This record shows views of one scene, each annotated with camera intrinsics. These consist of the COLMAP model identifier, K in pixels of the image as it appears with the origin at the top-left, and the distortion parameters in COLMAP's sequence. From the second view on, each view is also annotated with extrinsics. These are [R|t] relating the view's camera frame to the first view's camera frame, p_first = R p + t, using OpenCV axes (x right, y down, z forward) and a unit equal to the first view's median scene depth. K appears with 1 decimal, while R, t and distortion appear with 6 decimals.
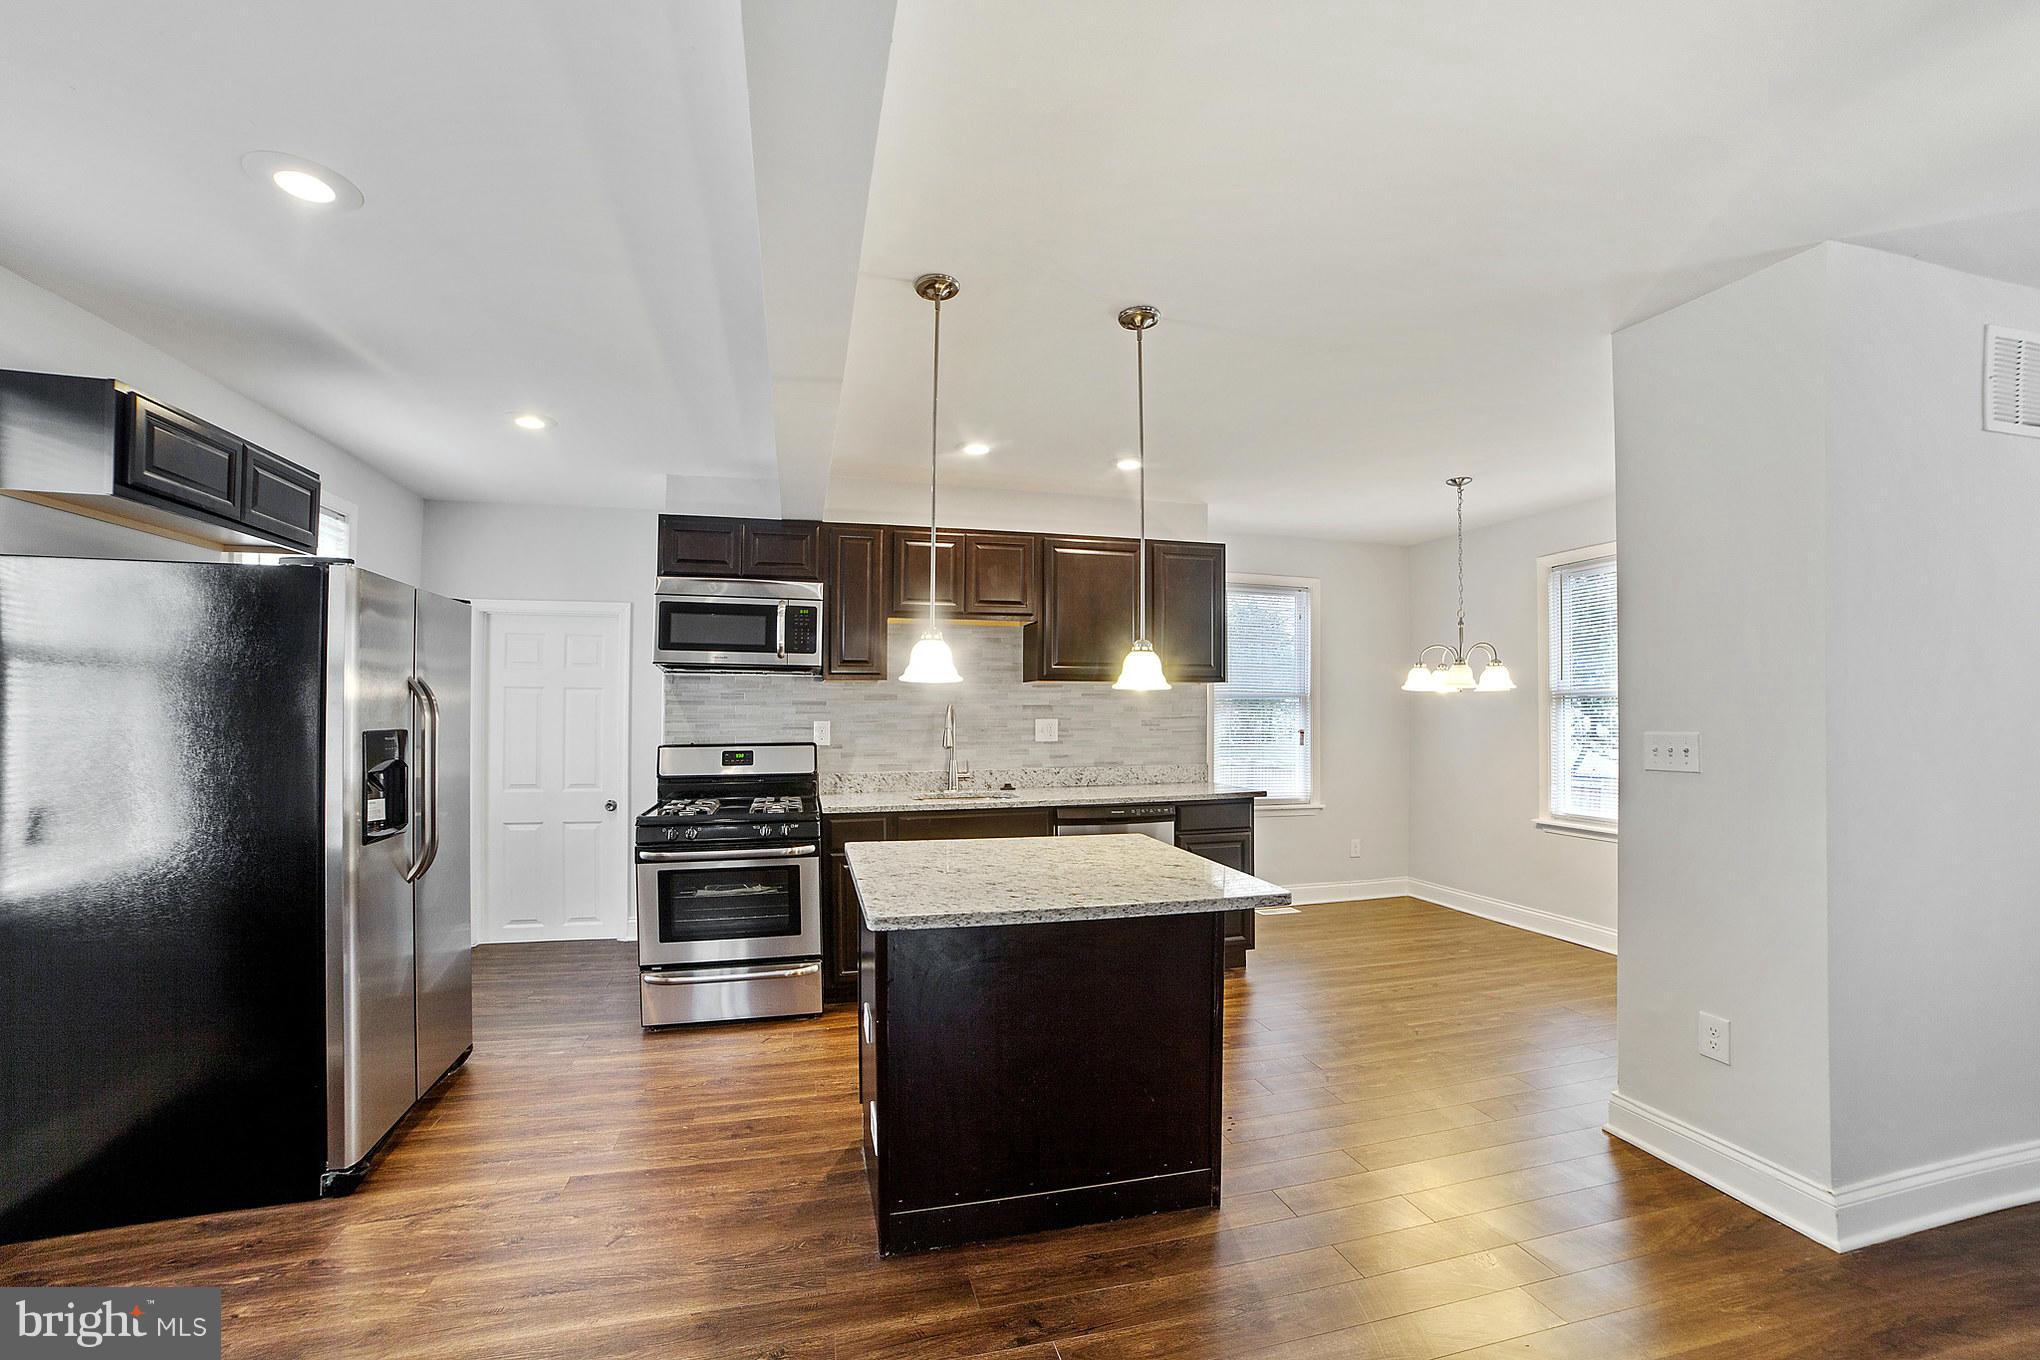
lens RADIAL K [[816.4, 0, 1023.1], [0, 816.4, 695.0], [0, 0, 1]] dist [-0.096890, 0.030487]
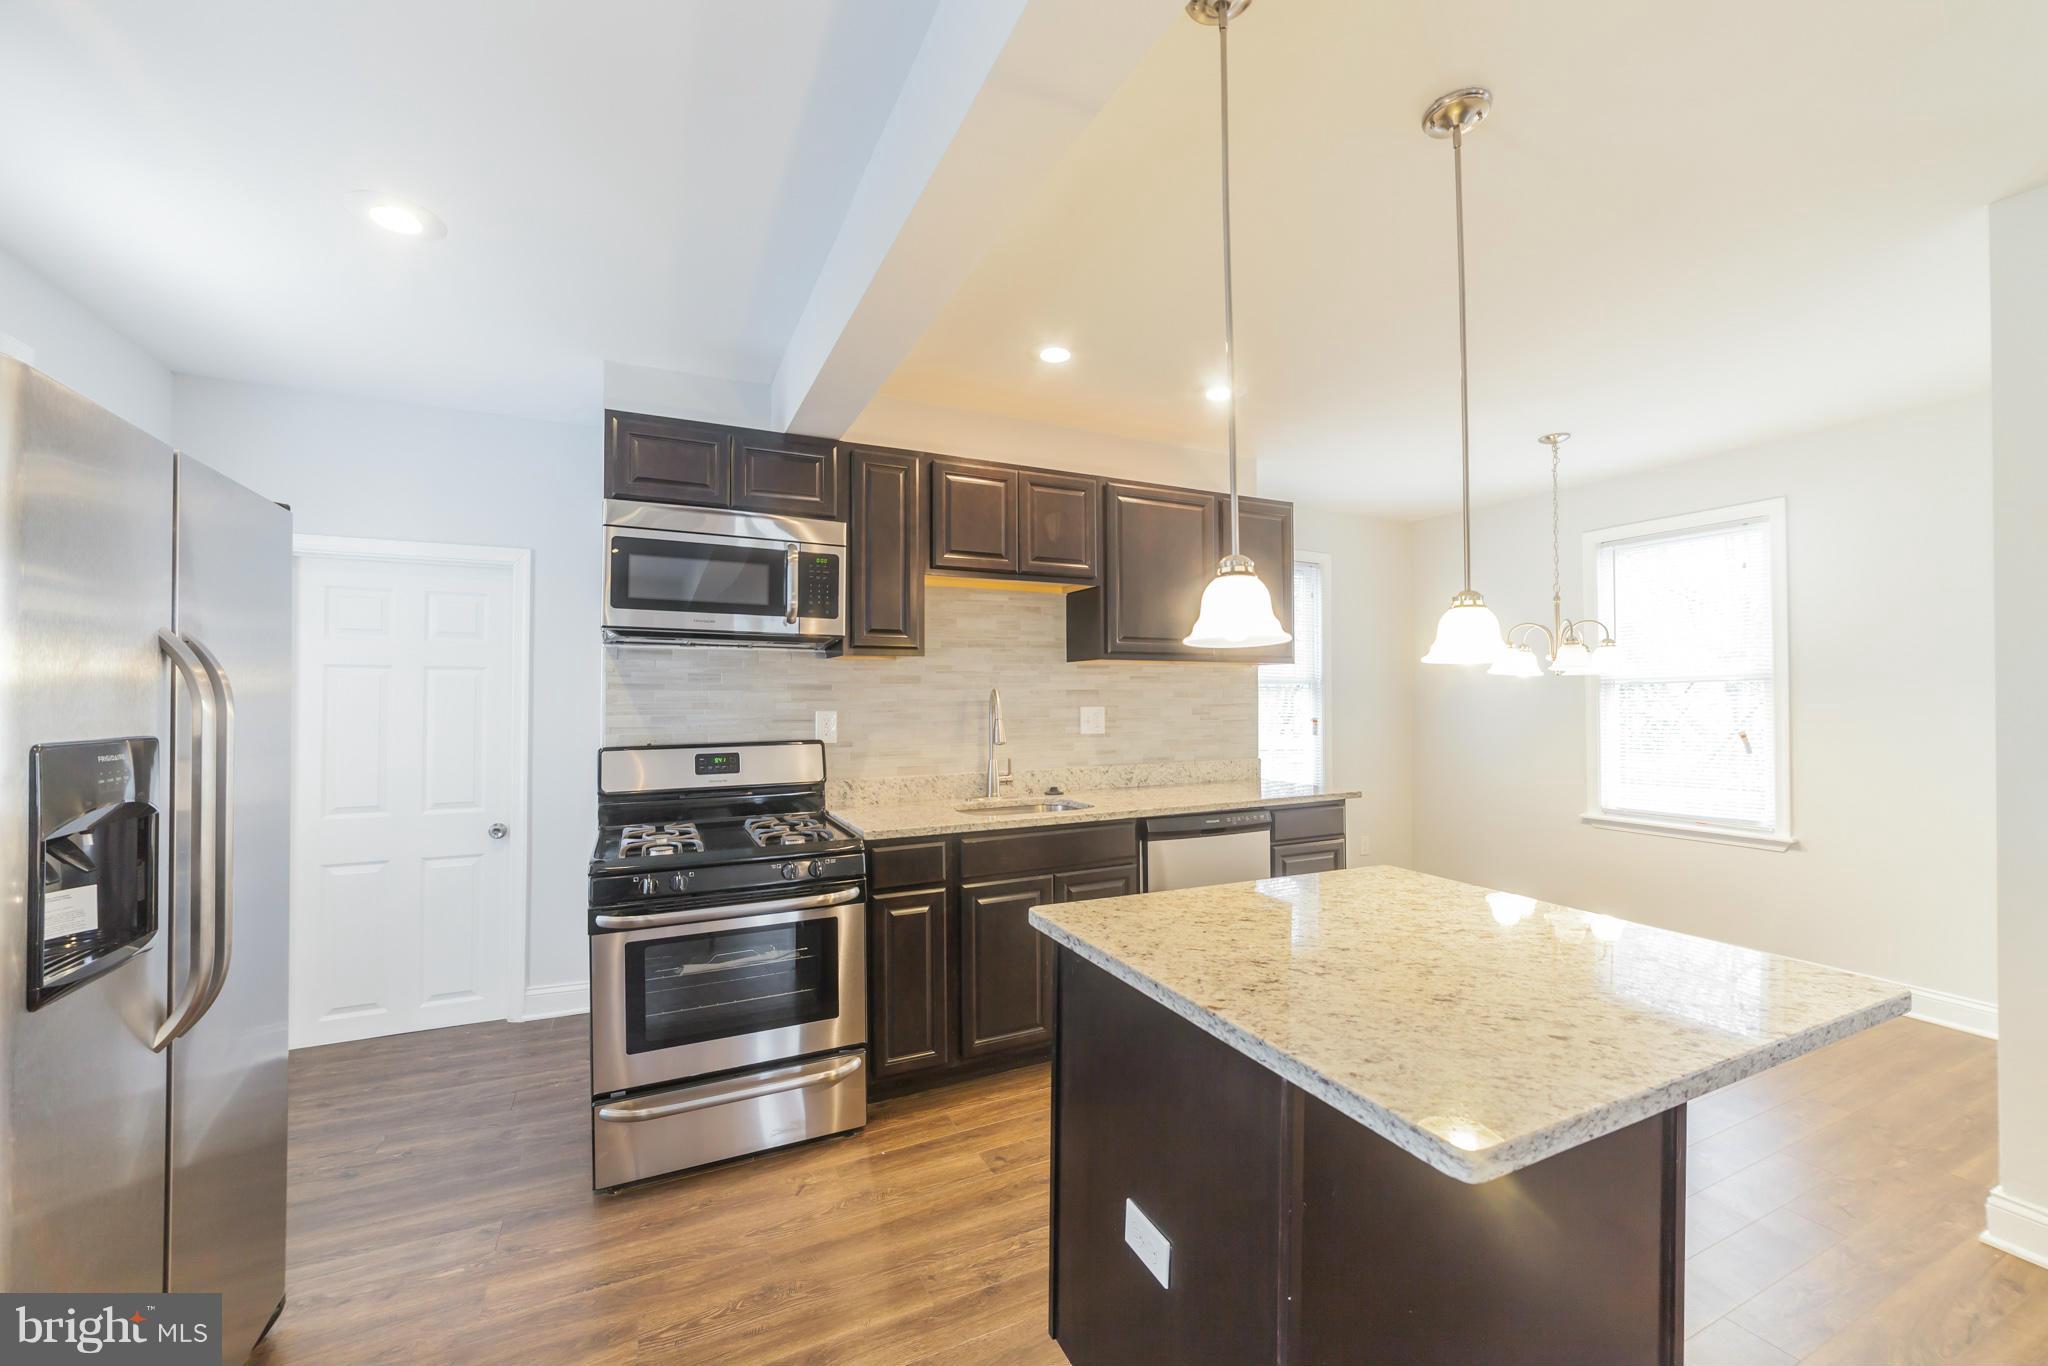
lens RADIAL K [[797.3, 0, 1024.0], [0, 797.3, 683.0], [0, 0, 1]] dist [-0.022714, 0.006595]
pose [[0.984645, 0.001141, 0.174565, -0.220387], [-0.001142, 0.999999, -0.000093, 0.006682], [-0.174565, -0.000108, 0.984646, 0.270541]]
